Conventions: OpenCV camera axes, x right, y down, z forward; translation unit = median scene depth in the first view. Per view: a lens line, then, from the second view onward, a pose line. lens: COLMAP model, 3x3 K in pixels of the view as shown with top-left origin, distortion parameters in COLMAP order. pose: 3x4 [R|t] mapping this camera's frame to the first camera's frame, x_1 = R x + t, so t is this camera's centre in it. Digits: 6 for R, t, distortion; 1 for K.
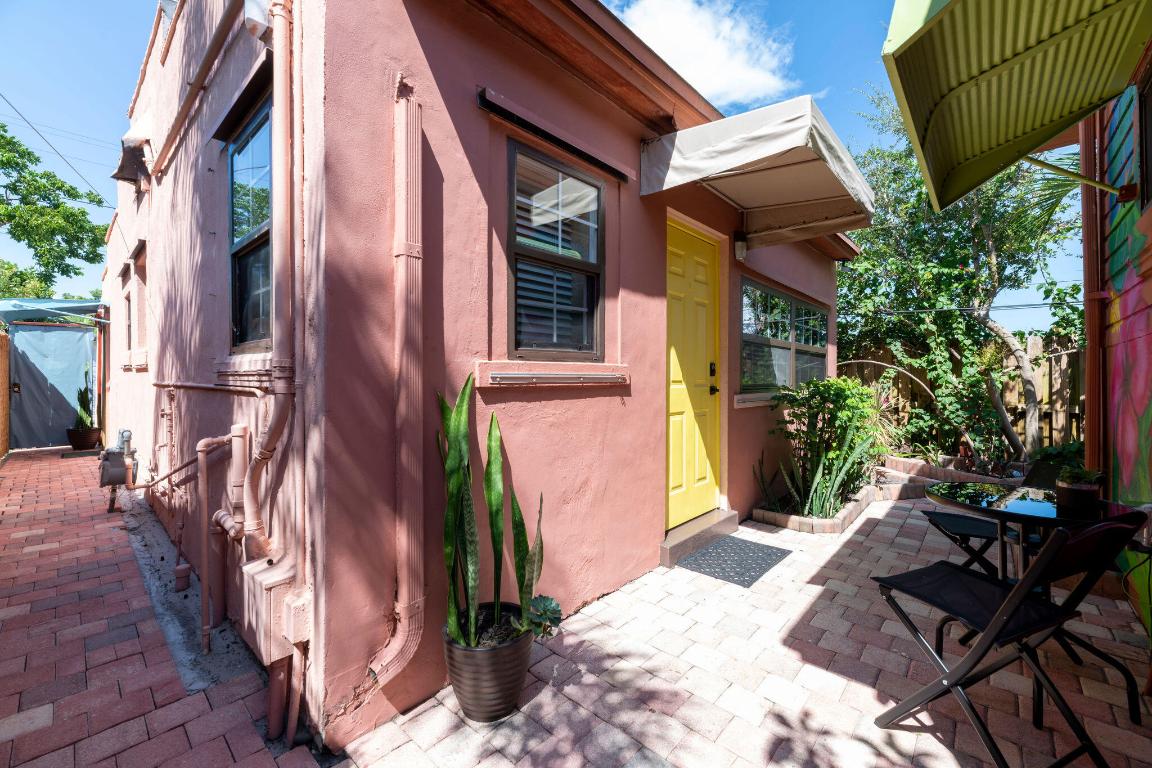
lens RADIAL K [[464.7, 0, 576.4], [0, 464.7, 378.4], [0, 0, 1]] dist [-0.004086, -0.000102]
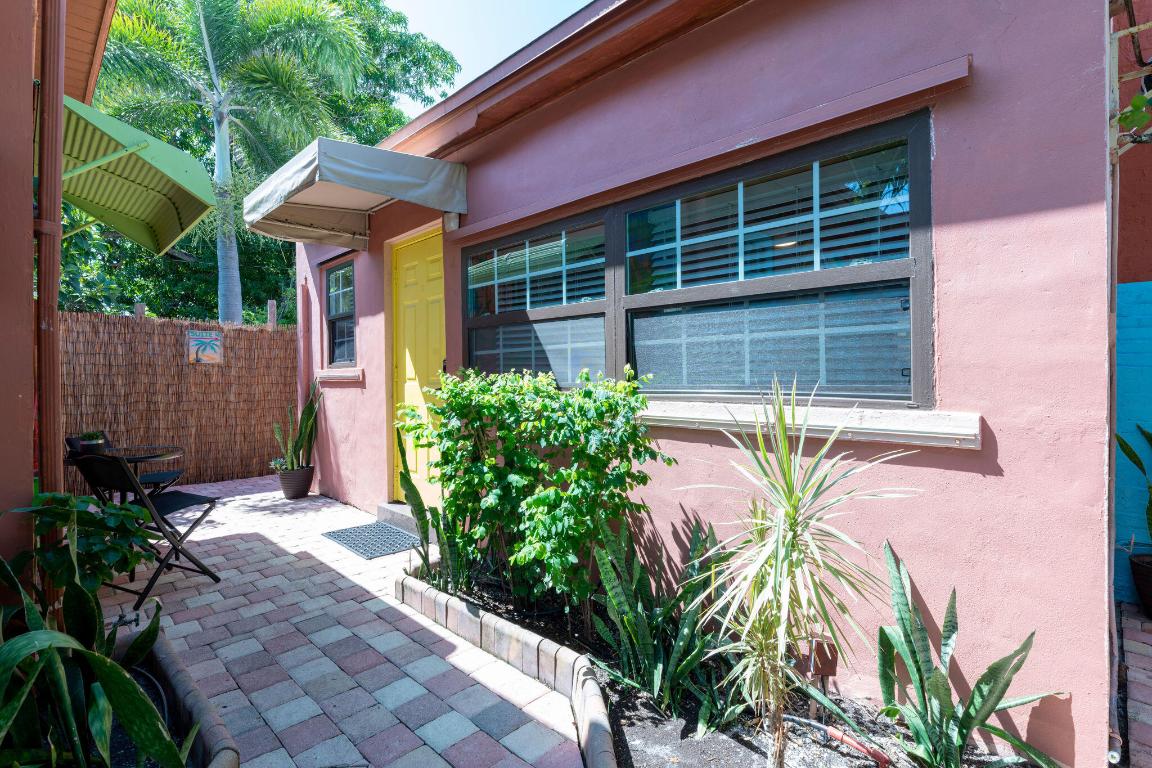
lens RADIAL K [[550.6, 0, 576.7], [0, 550.6, 382.0], [0, 0, 1]] dist [-0.000445, -0.000005]
pose [[-0.059858, 0.008437, -0.998171, 1.676136], [0.011513, 0.999904, 0.007762, 0.009288], [0.998141, -0.011028, -0.059949, 1.611921]]
